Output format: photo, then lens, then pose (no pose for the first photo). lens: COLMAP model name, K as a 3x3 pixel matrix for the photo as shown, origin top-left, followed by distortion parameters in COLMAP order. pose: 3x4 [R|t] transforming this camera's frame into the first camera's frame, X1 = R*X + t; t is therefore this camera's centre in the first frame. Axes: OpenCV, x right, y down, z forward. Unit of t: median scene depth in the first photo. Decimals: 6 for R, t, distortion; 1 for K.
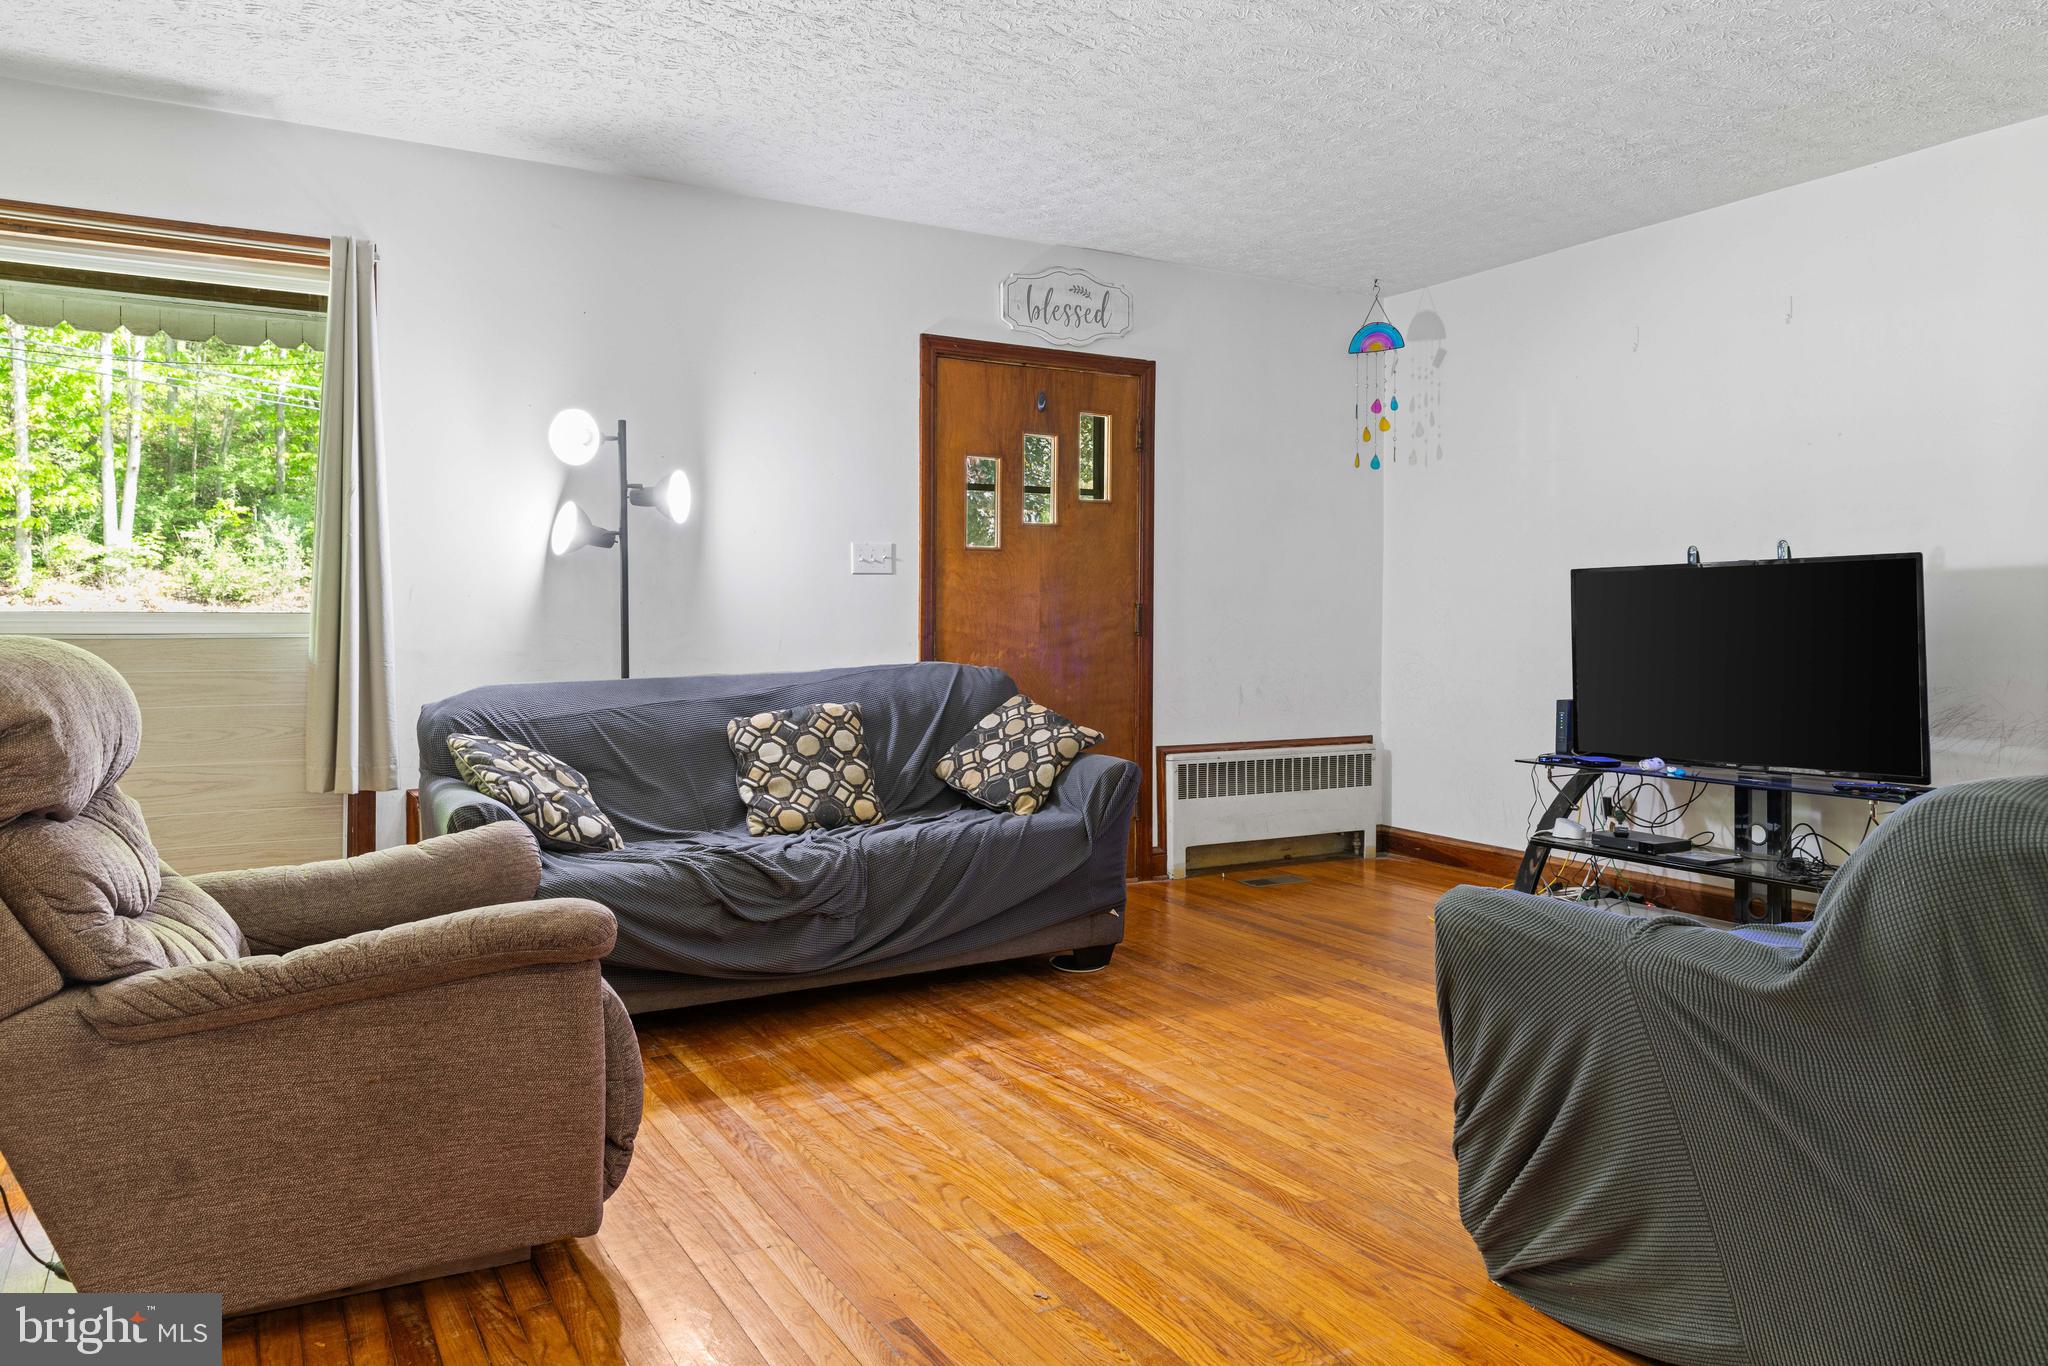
lens RADIAL K [[1415.2, 0, 1018.6], [0, 1415.2, 631.4], [0, 0, 1]] dist [0.006866, 0.000423]
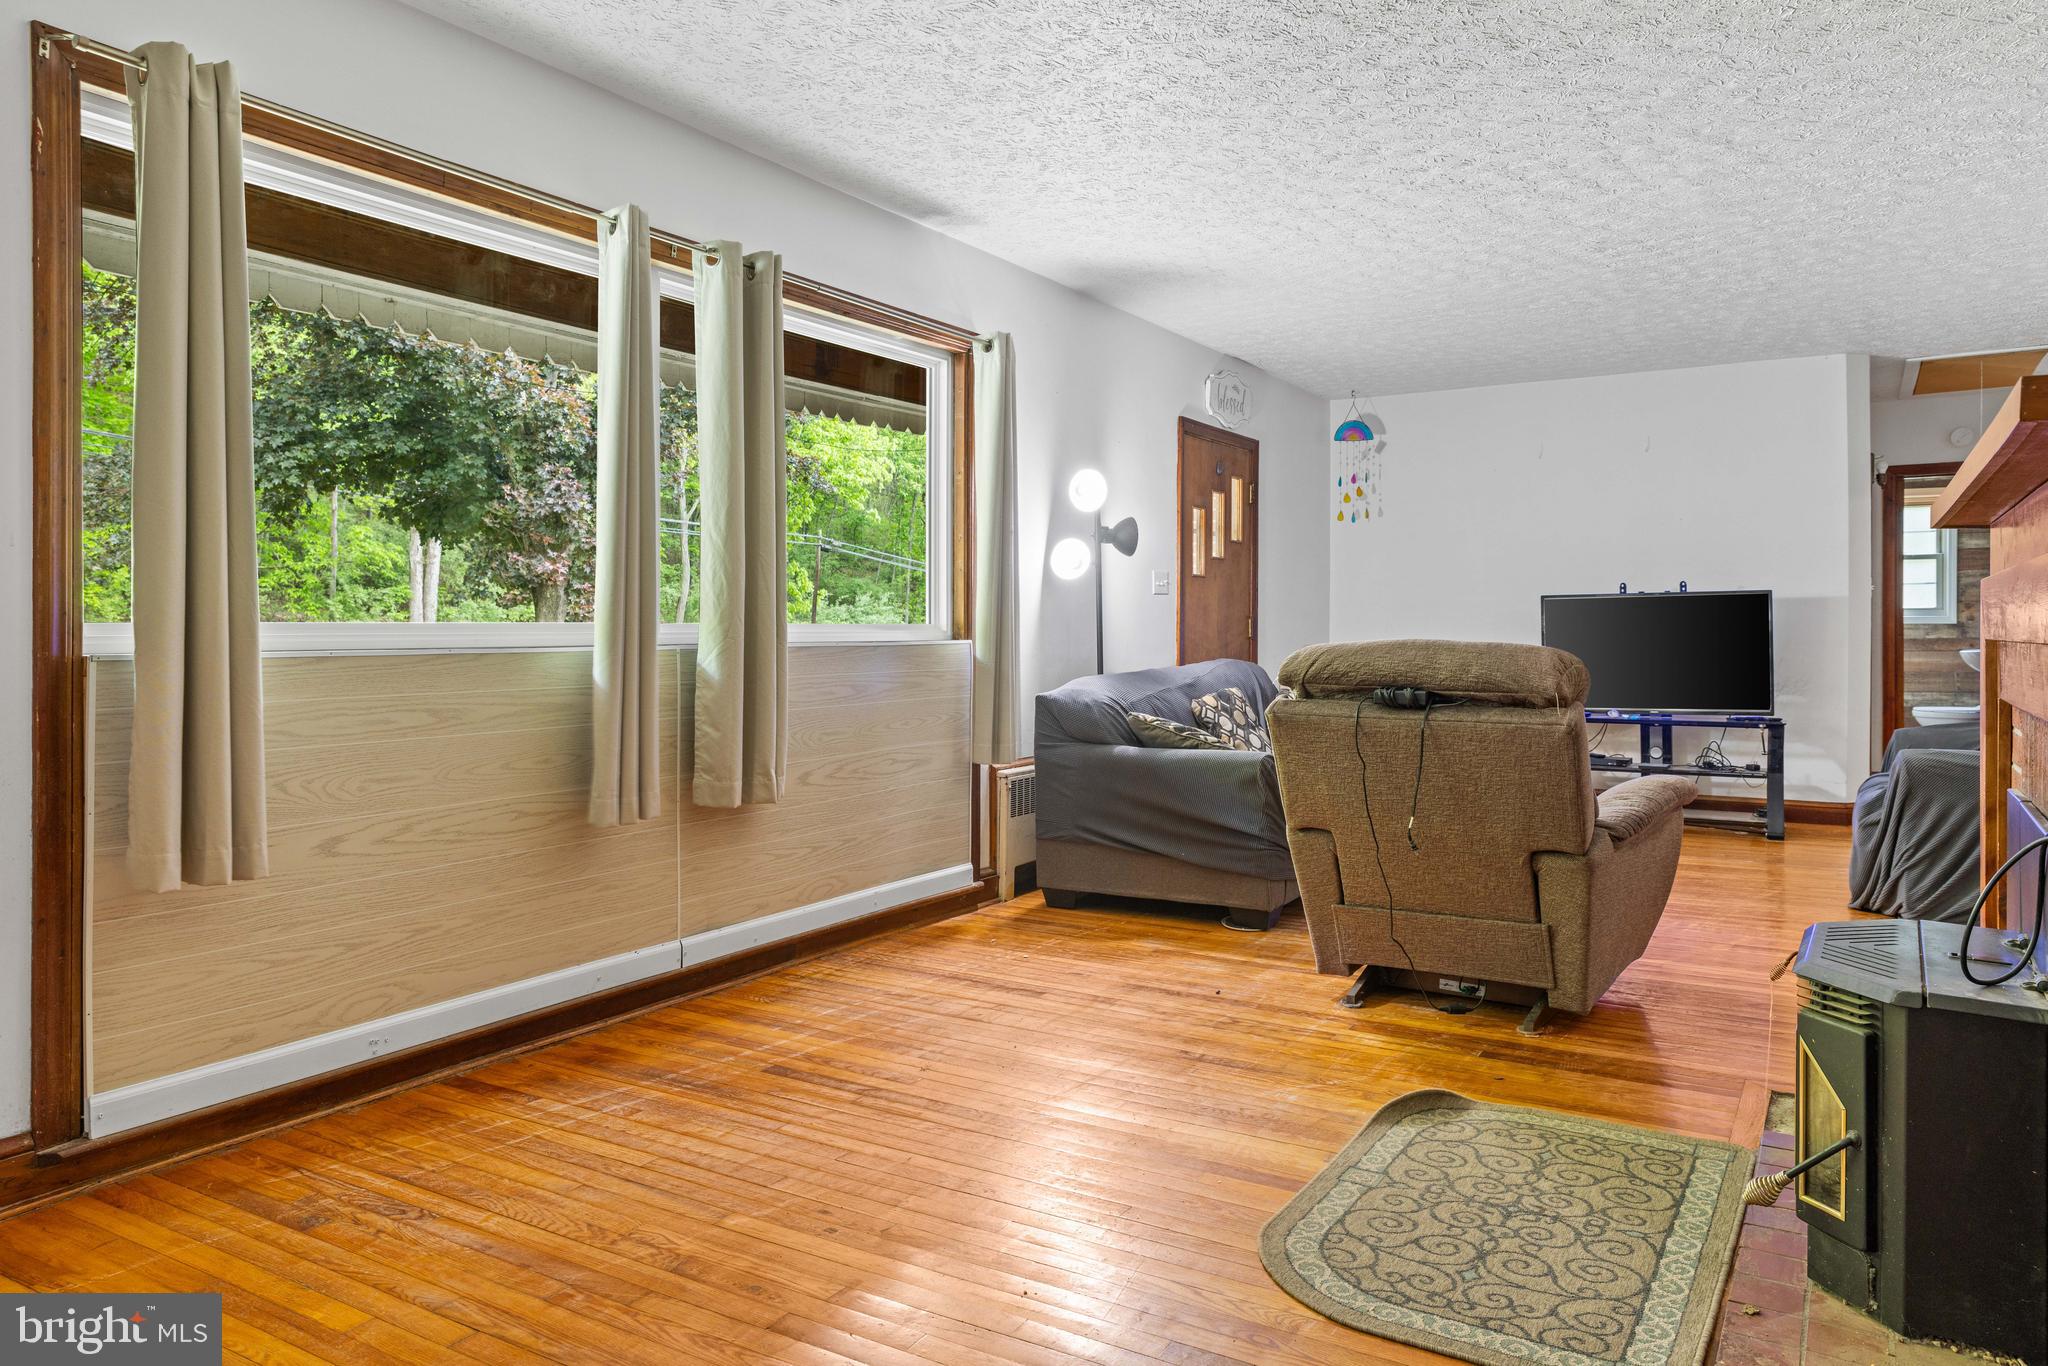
lens RADIAL K [[1415.2, 0, 1018.6], [0, 1415.2, 631.4], [0, 0, 1]] dist [0.006866, 0.000423]
pose [[0.874588, -0.004658, 0.484845, -0.835917], [0.008551, 0.999947, -0.005817, 0.001082], [-0.484792, 0.009233, 0.874581, -0.098274]]
